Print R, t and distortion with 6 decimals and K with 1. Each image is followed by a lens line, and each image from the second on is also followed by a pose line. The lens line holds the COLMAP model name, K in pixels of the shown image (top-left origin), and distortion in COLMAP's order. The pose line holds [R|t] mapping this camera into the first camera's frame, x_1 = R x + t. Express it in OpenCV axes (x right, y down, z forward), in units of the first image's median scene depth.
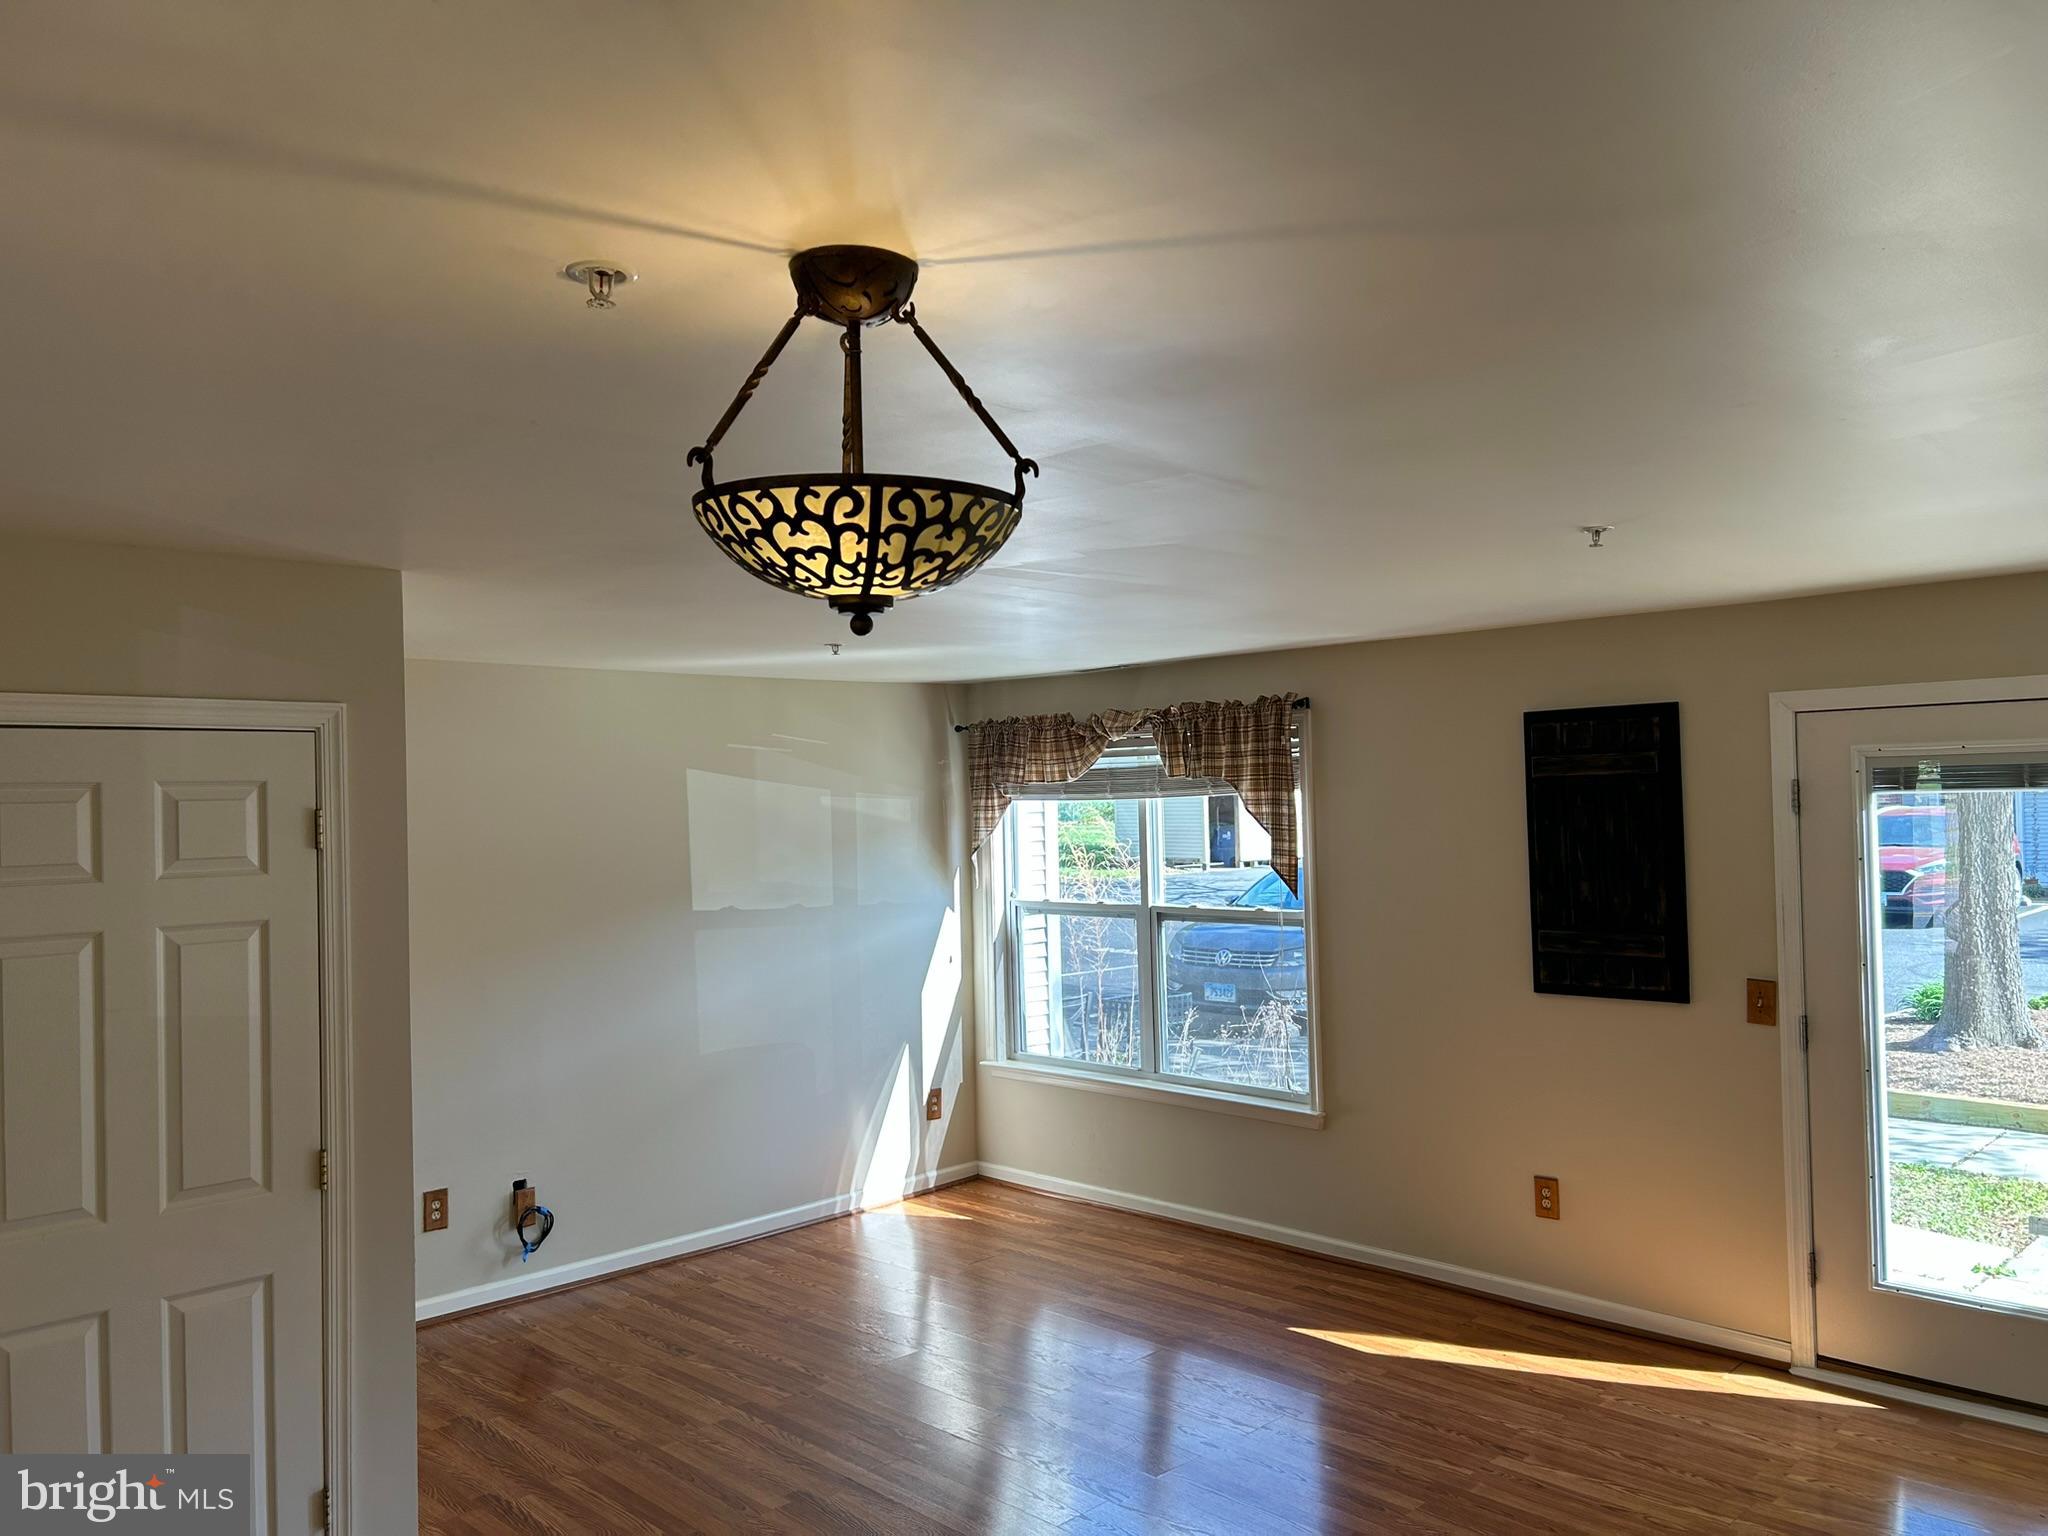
lens RADIAL K [[1530.9, 0, 1015.0], [0, 1530.9, 783.3], [0, 0, 1]] dist [0.096615, -0.116947]
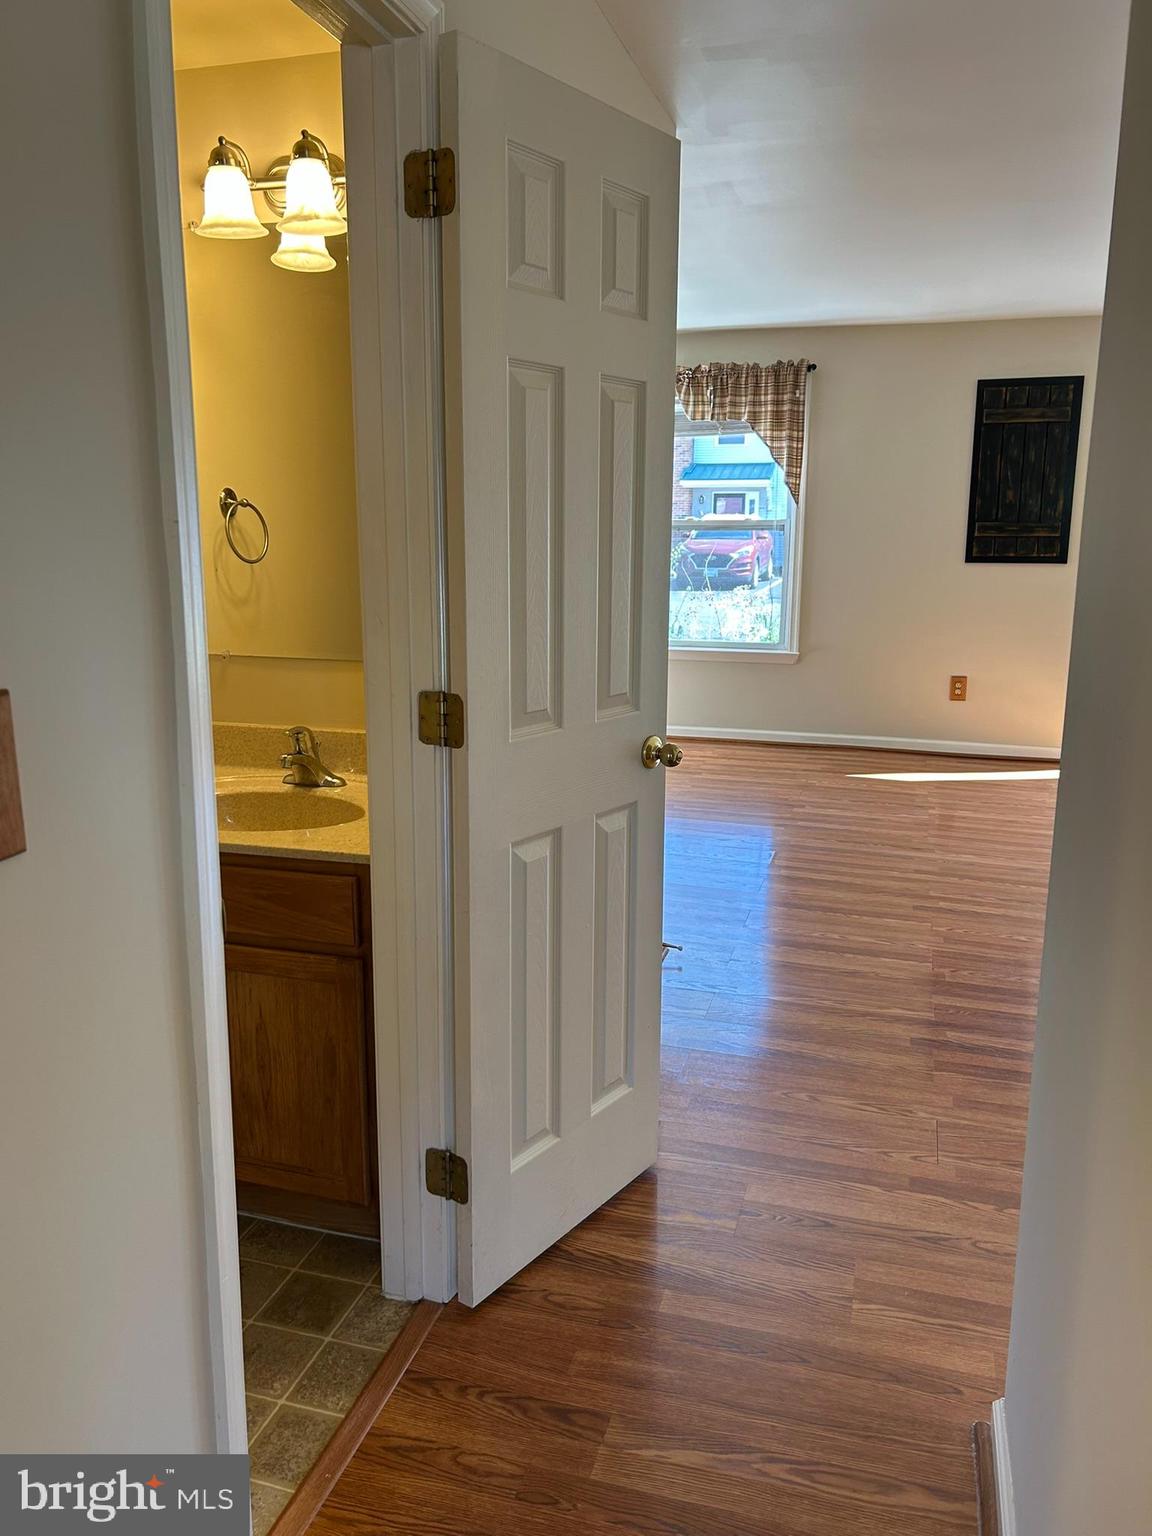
lens RADIAL K [[1165.2, 0, 576.8], [0, 1165.2, 734.8], [0, 0, 1]] dist [0.112956, -0.162455]
pose [[0.876519, -0.057595, 0.477908, -0.550238], [-0.036290, 0.982084, 0.184915, 0.088946], [-0.479997, -0.179424, 0.858726, 0.101495]]
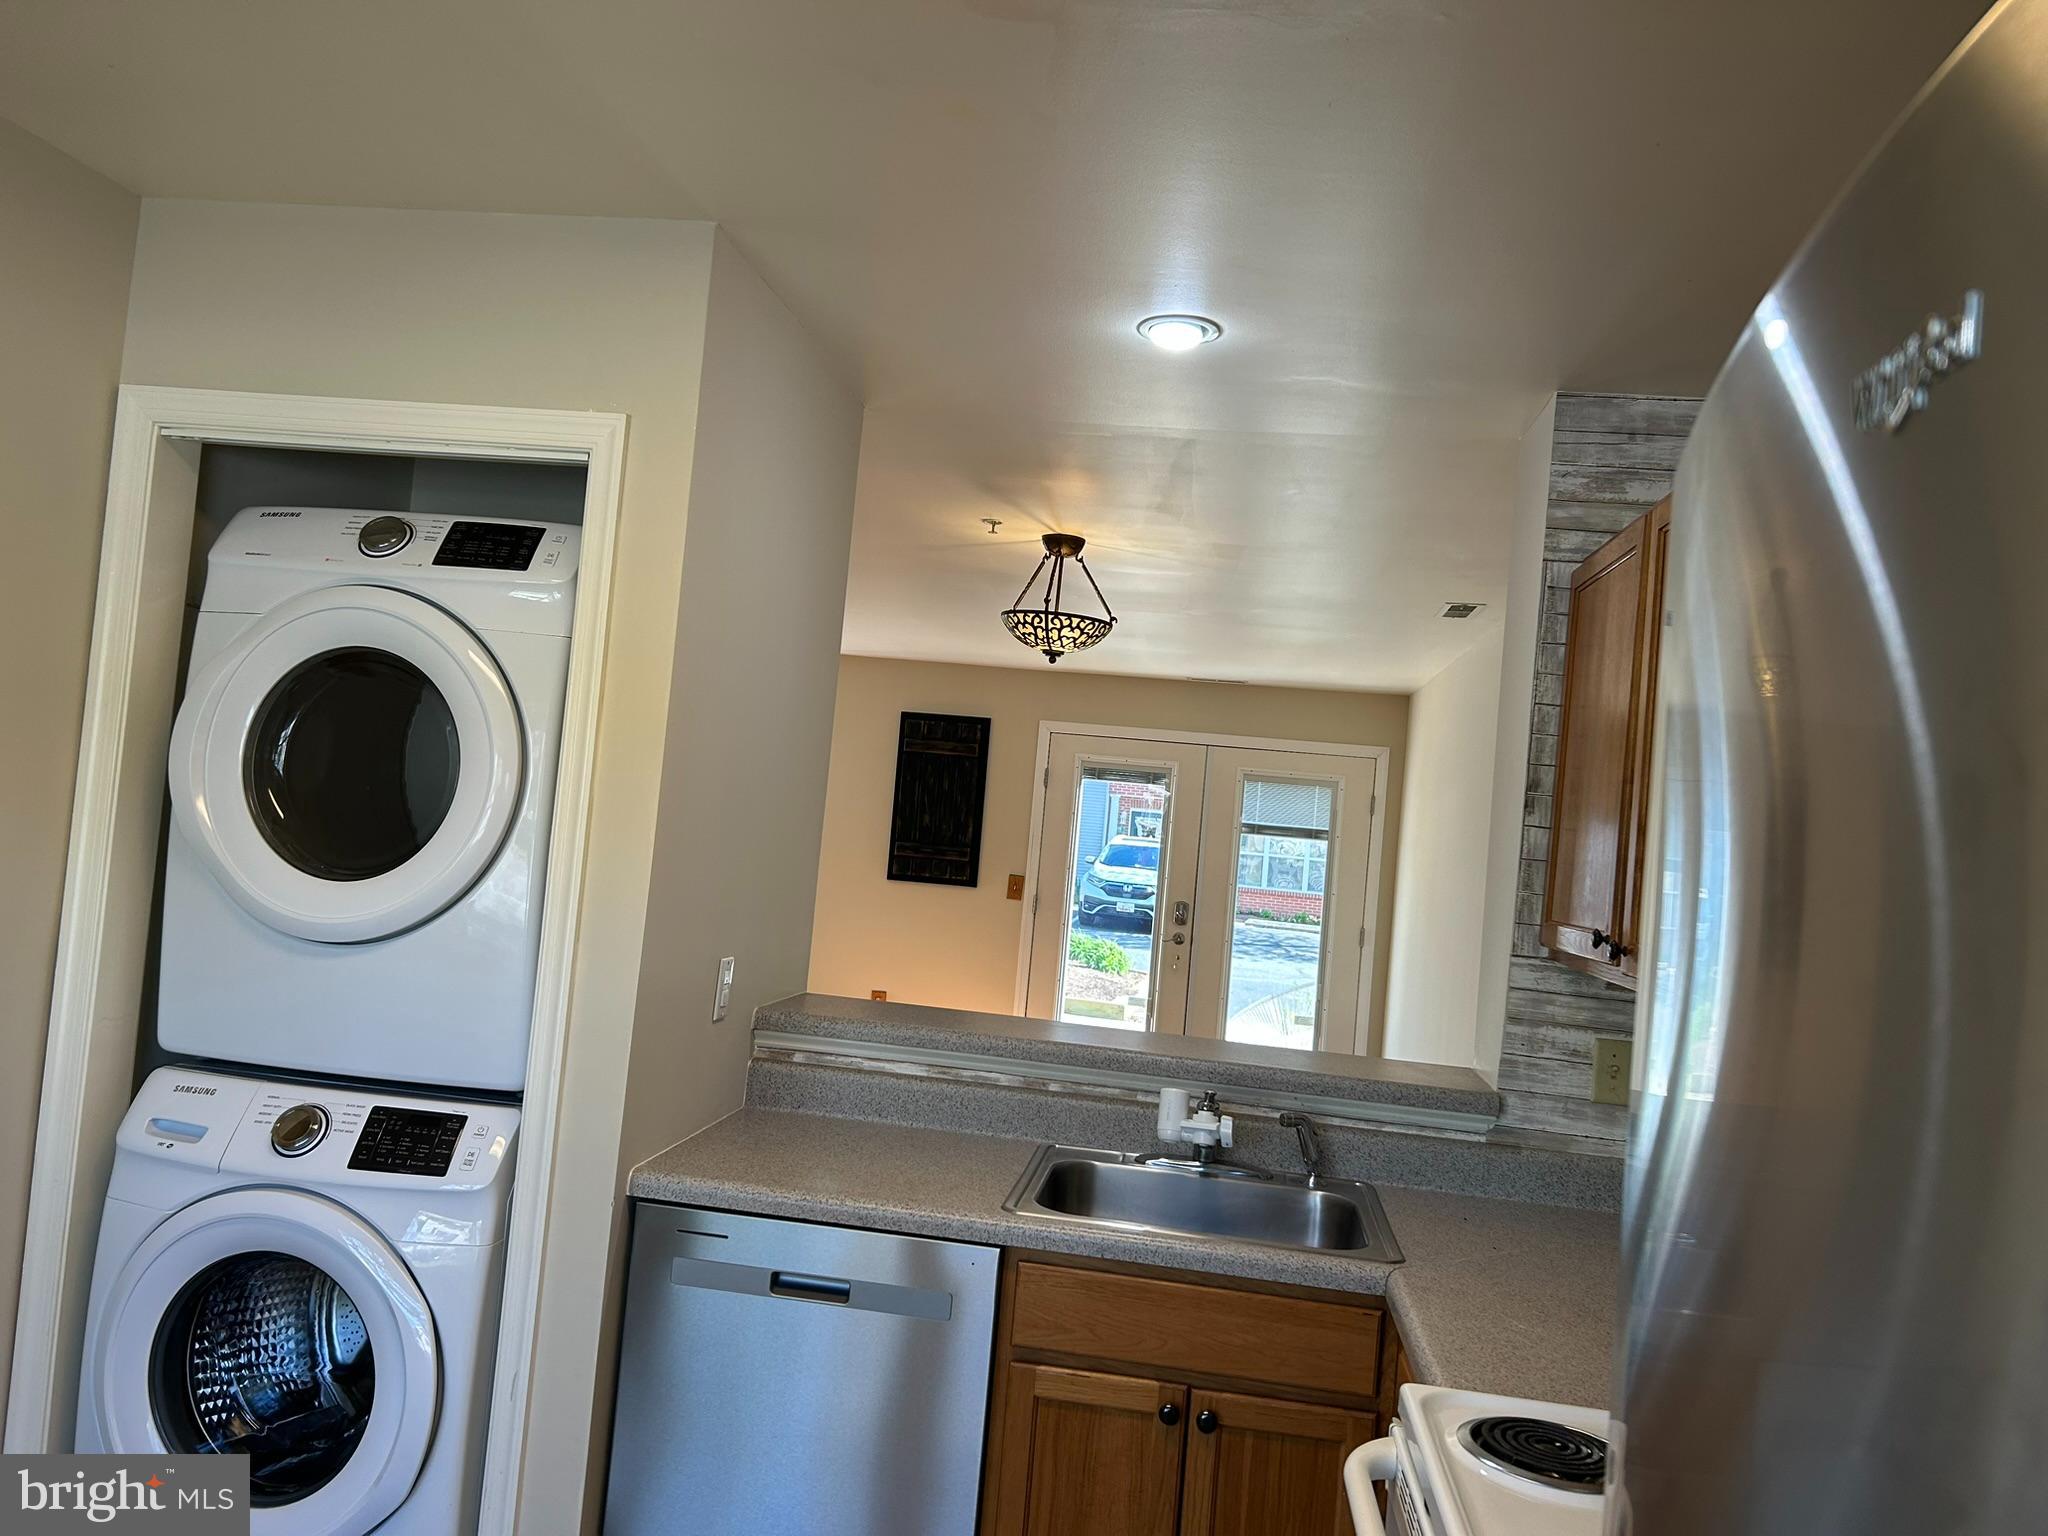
lens RADIAL K [[1527.0, 0, 995.0], [0, 1527.0, 767.3], [0, 0, 1]] dist [0.122764, -0.249090]
pose [[0.791176, 0.115805, 0.600525, -0.514414], [-0.115283, 0.992546, -0.039519, 0.060426], [-0.600625, -0.037963, 0.798629, -0.335895]]
